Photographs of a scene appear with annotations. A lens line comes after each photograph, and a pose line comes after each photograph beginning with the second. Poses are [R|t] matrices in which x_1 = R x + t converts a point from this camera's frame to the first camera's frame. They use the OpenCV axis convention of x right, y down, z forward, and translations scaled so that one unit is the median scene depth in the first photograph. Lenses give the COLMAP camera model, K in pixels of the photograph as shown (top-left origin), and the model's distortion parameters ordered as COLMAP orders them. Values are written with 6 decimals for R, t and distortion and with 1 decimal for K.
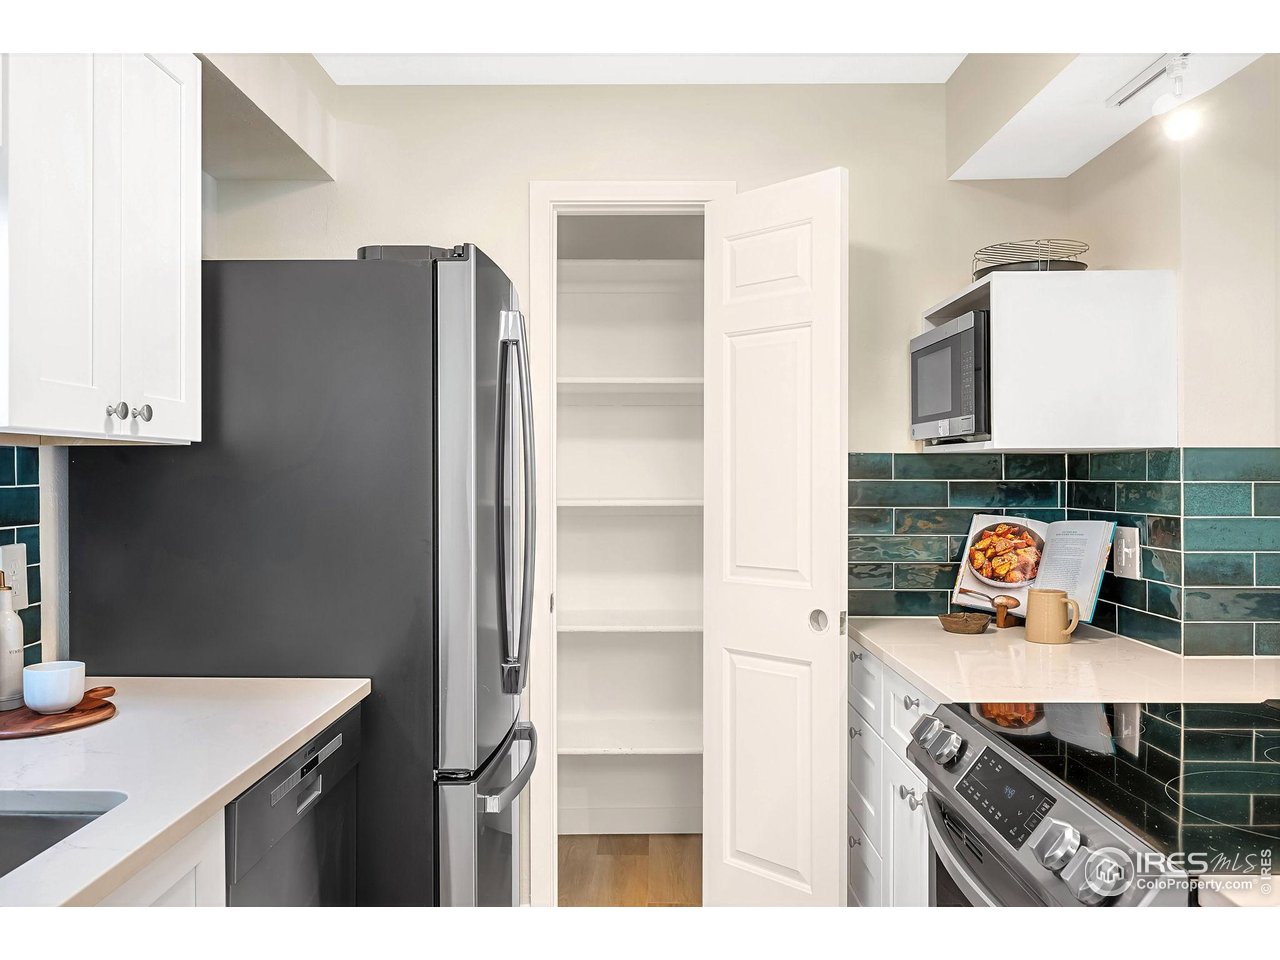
lens RADIAL K [[986.5, 0, 638.8], [0, 986.5, 479.3], [0, 0, 1]] dist [-0.002393, -0.007557]
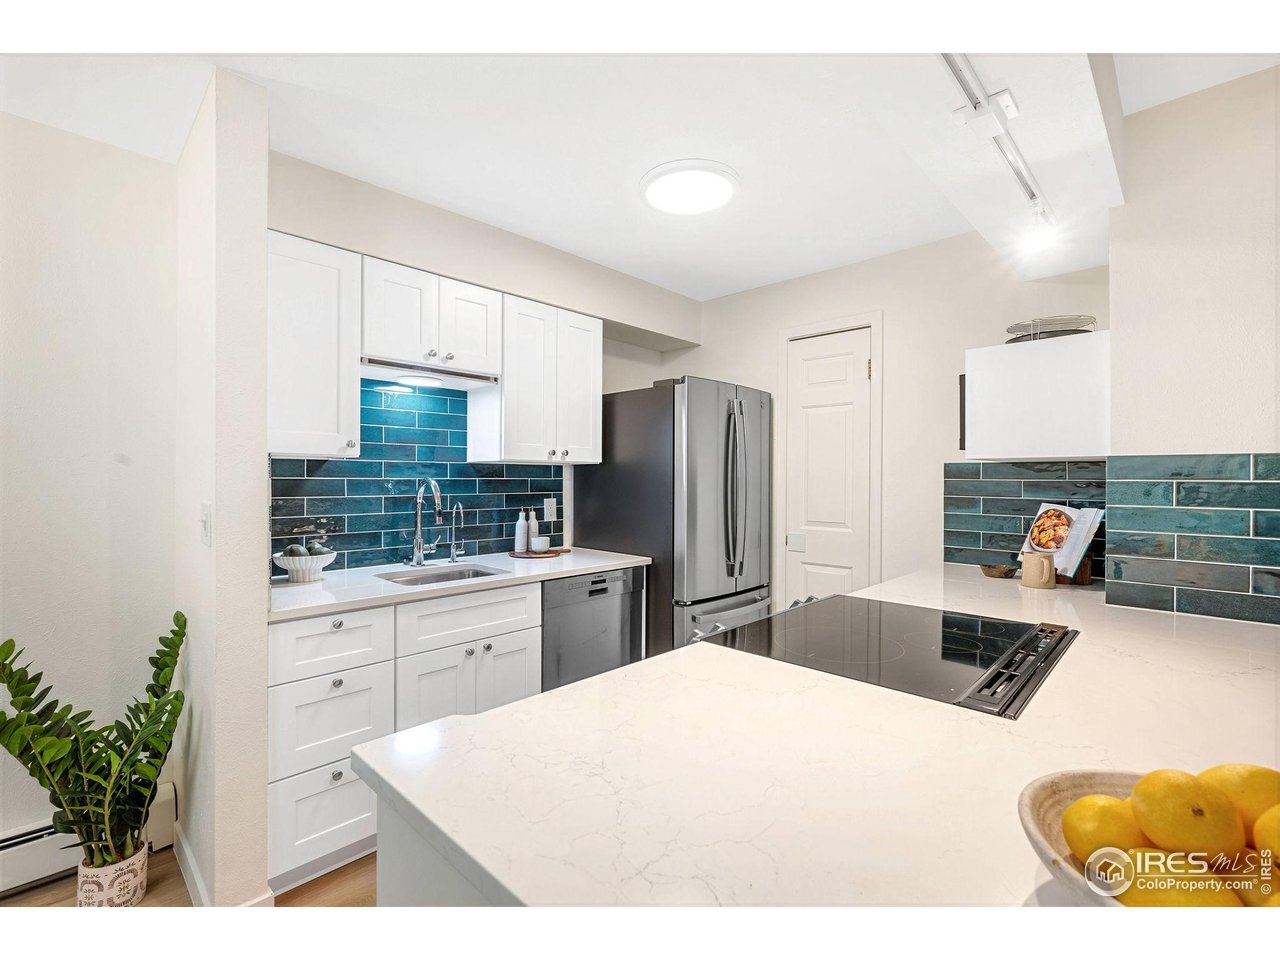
lens RADIAL K [[566.6, 0, 644.9], [0, 566.6, 482.3], [0, 0, 1]] dist [-0.002182, -0.000160]
pose [[0.731229, 0.008293, -0.682081, 0.540493], [-0.008480, 0.999959, 0.003066, 0.007927], [0.682079, 0.003542, 0.731270, -0.035104]]
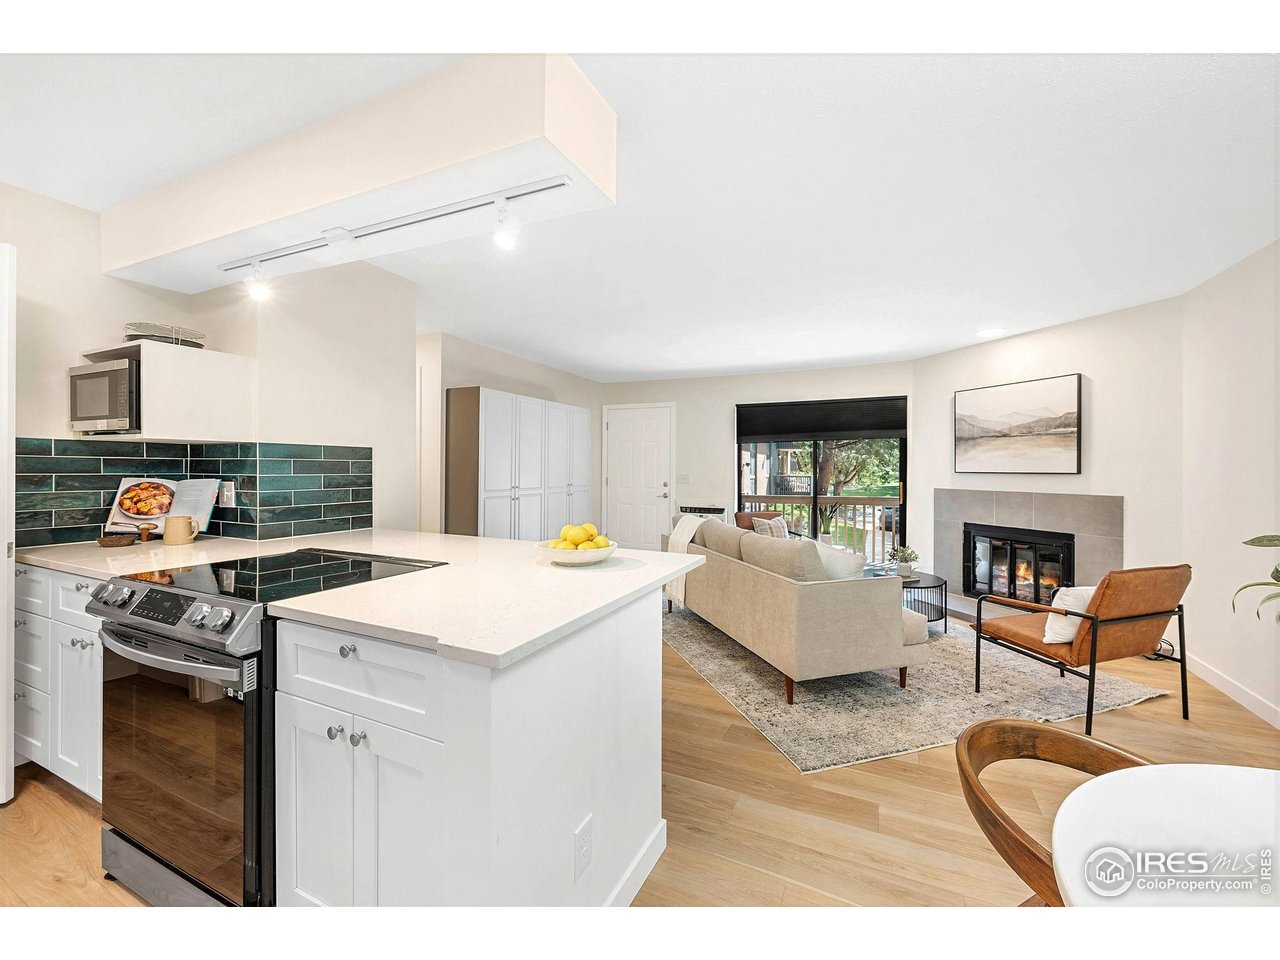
lens RADIAL K [[513.1, 0, 637.4], [0, 513.1, 469.7], [0, 0, 1]] dist [-0.000756, -0.000813]
pose [[0.412445, -0.000185, 0.910982, -0.104827], [-0.002907, 0.999995, 0.001519, 0.019785], [-0.910978, -0.003275, 0.412443, -0.179604]]
